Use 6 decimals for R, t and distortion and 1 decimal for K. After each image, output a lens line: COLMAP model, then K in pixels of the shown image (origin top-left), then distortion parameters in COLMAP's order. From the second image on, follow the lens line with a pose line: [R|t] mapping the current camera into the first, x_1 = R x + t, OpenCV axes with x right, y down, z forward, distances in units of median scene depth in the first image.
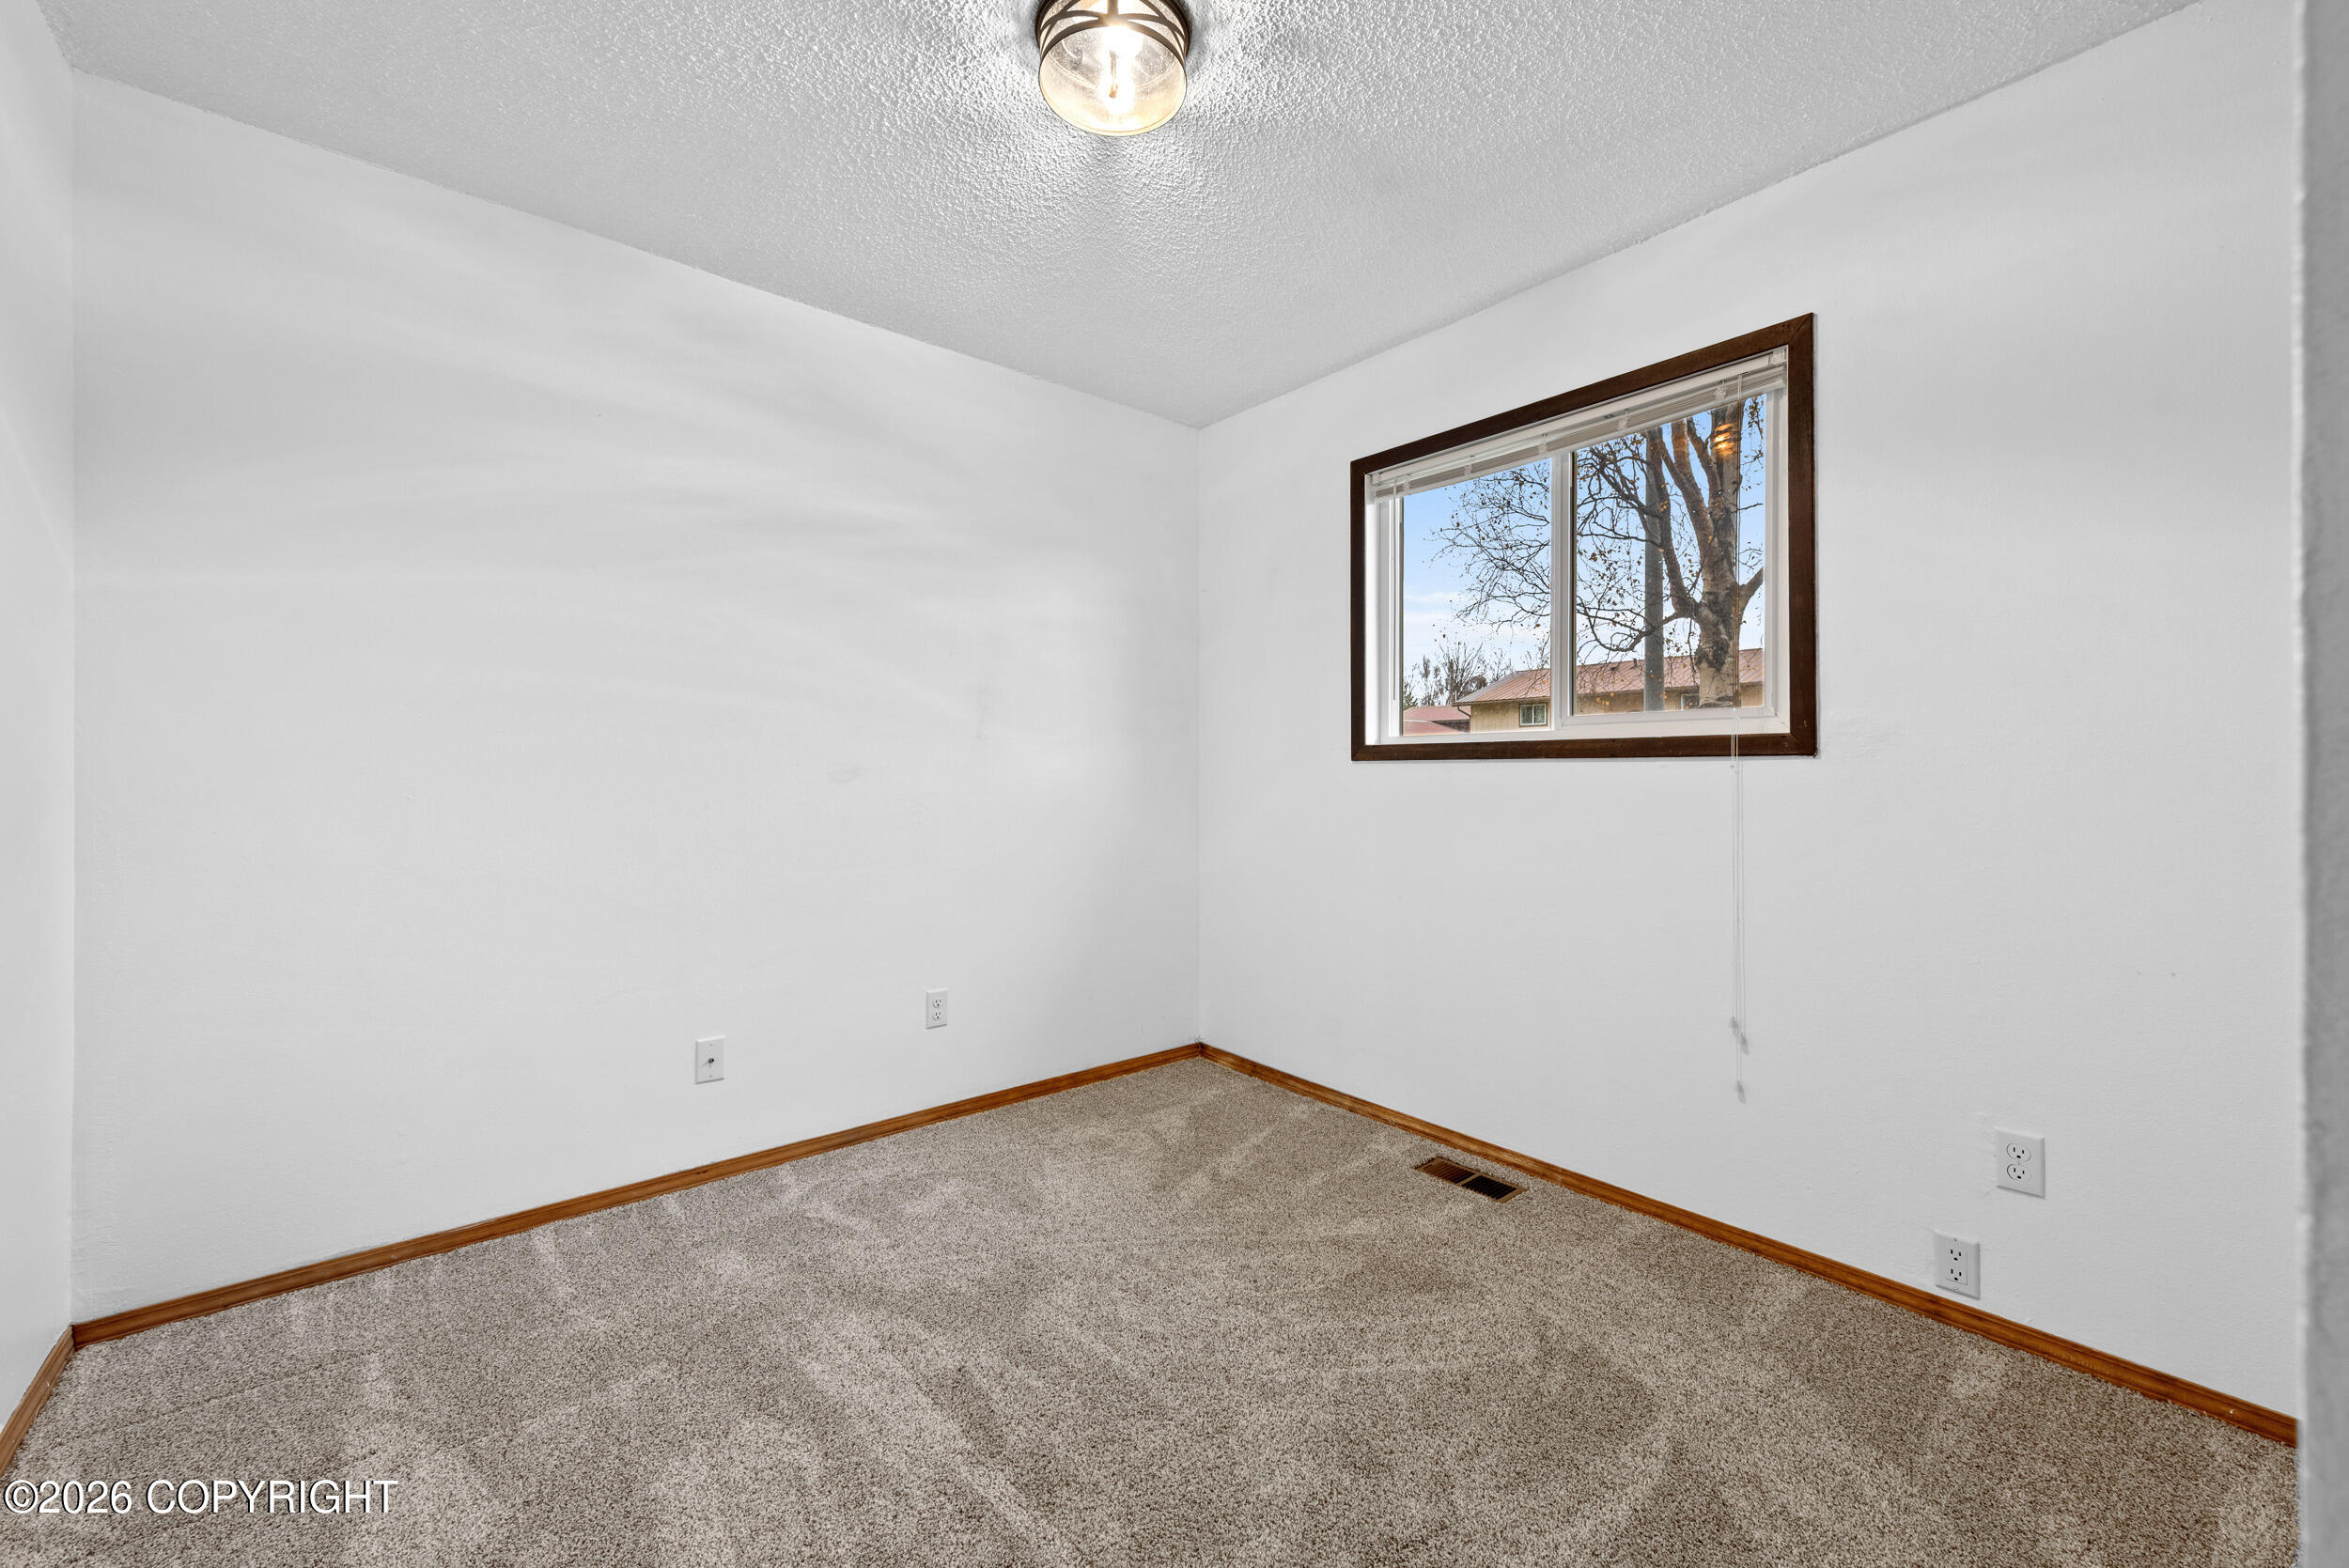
lens RADIAL K [[927.6, 0, 1172.9], [0, 927.6, 787.0], [0, 0, 1]] dist [0.010655, -0.001577]
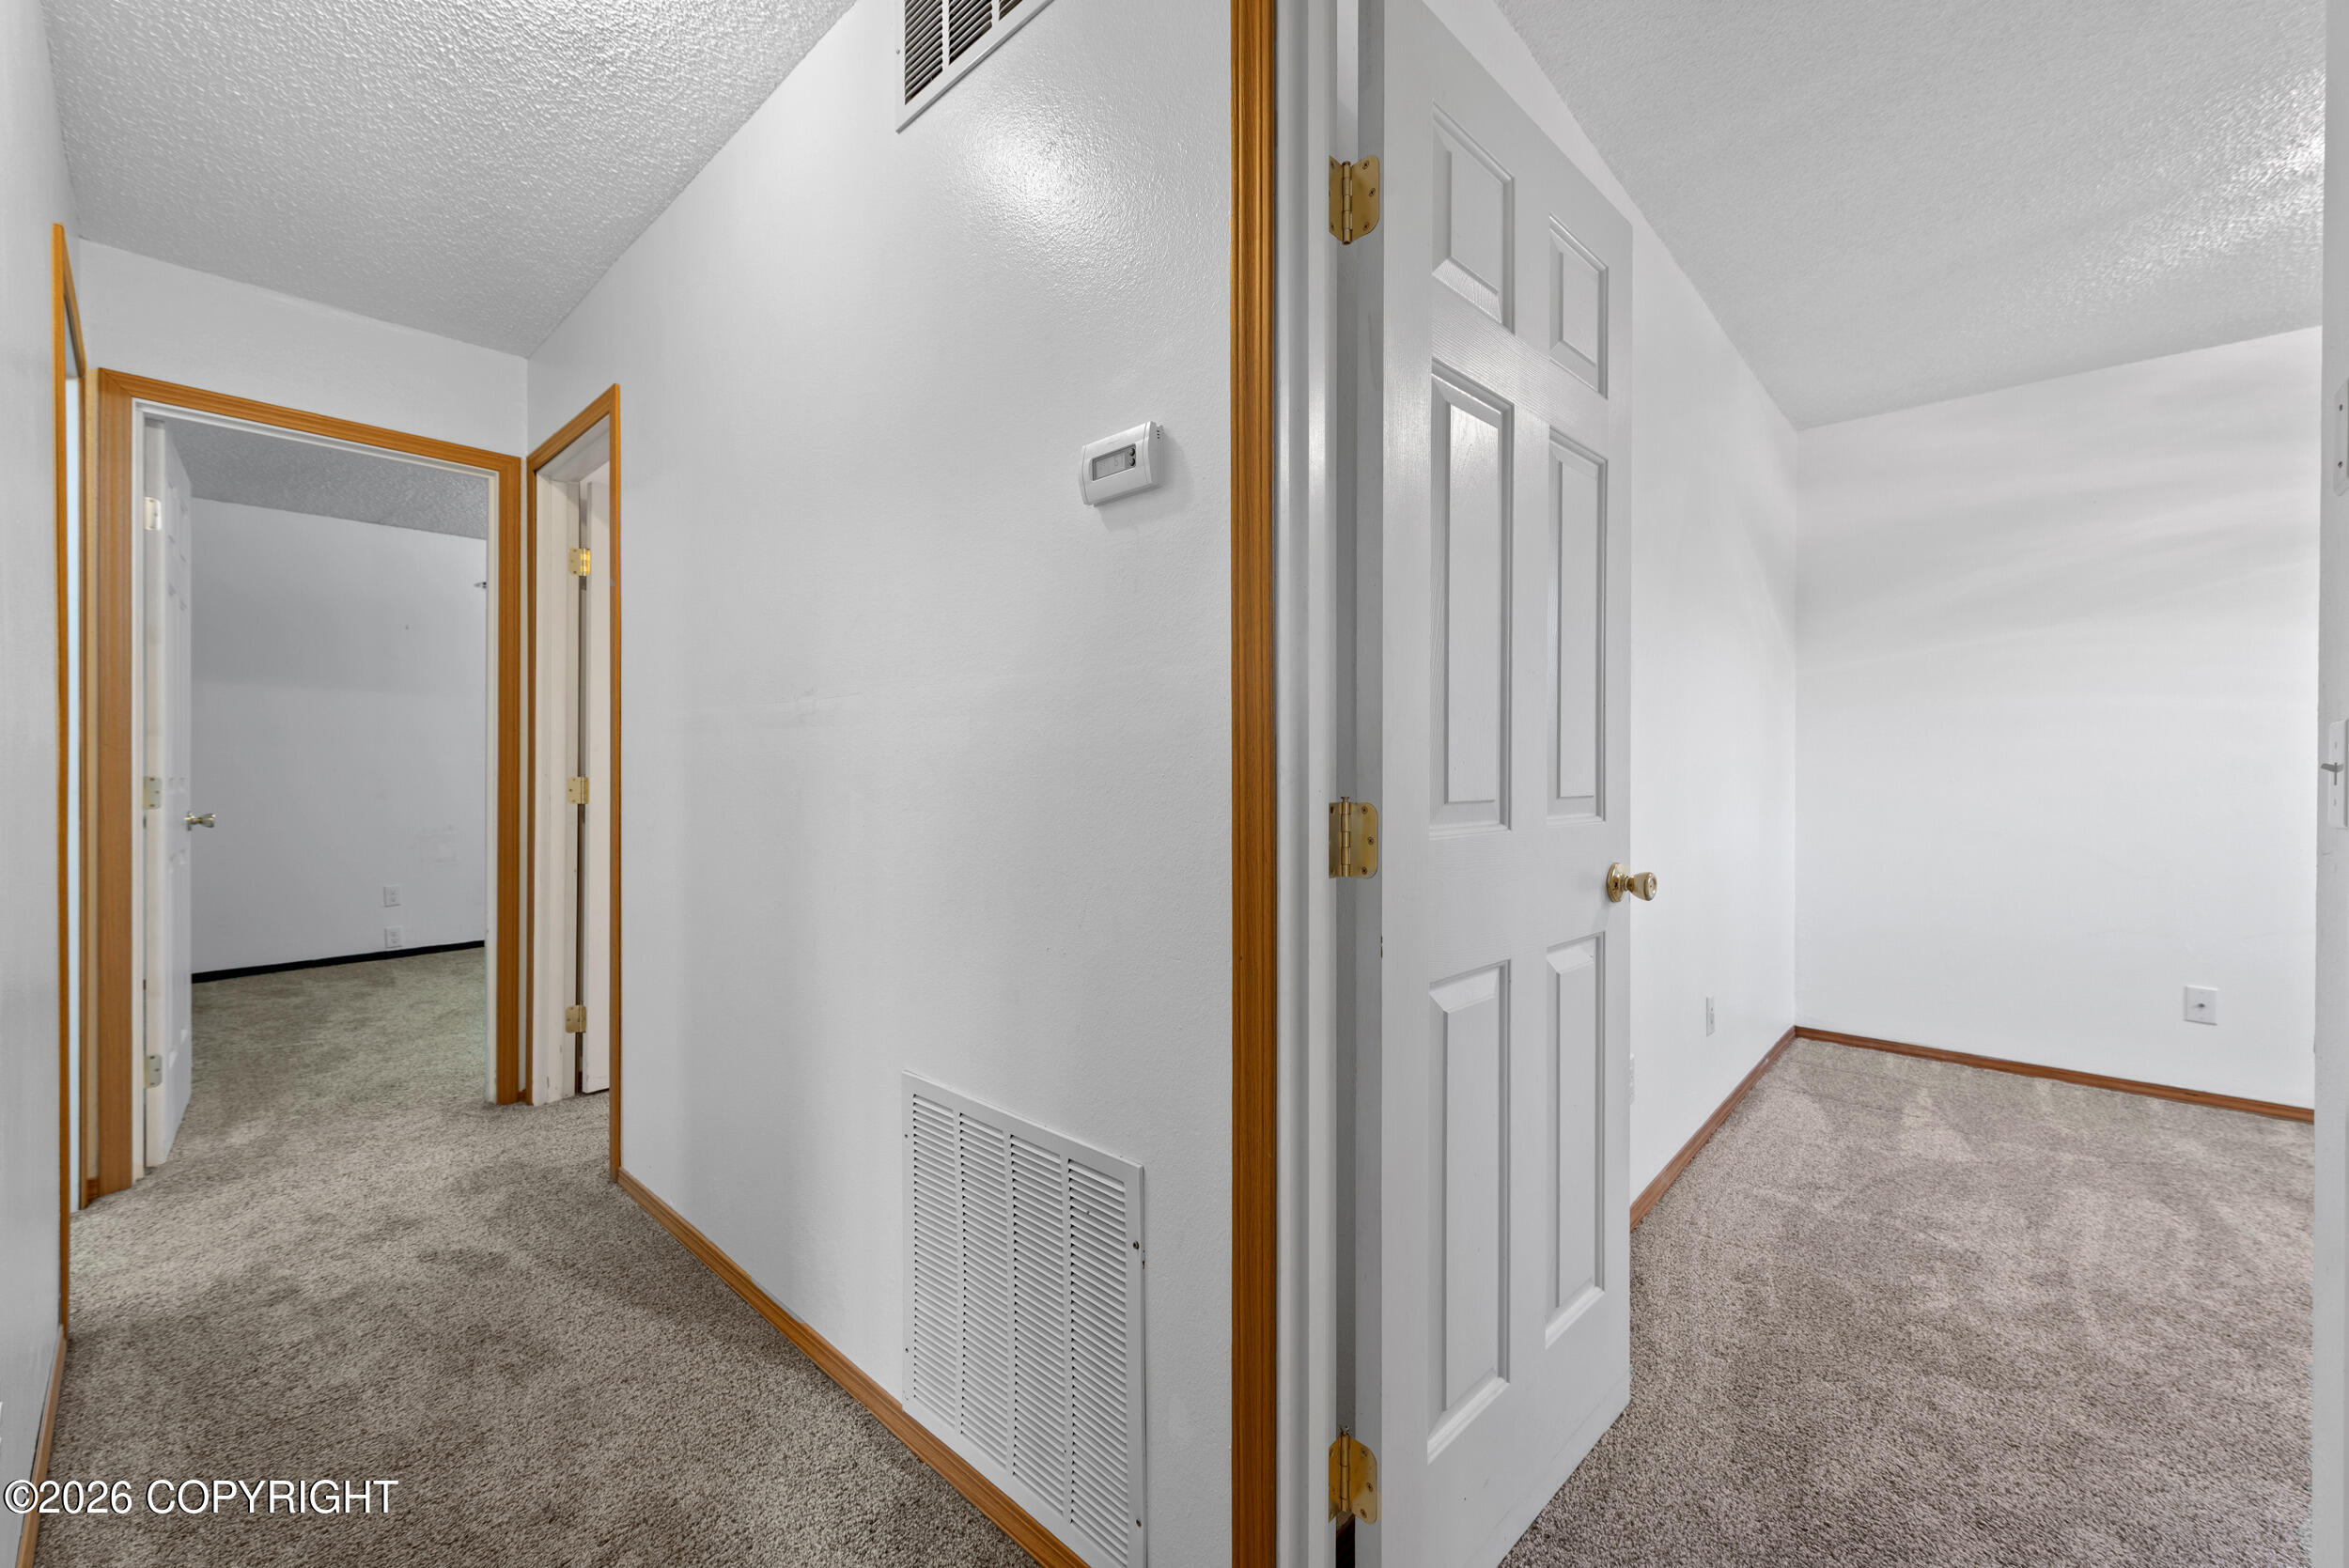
lens RADIAL K [[927.6, 0, 1169.7], [0, 927.6, 777.9], [0, 0, 1]] dist [0.010655, -0.001577]
pose [[0.133354, 0.010812, -0.991010, 0.765309], [0.002729, 0.999933, 0.011277, -0.031667], [0.991065, -0.004209, 0.133315, -0.716404]]
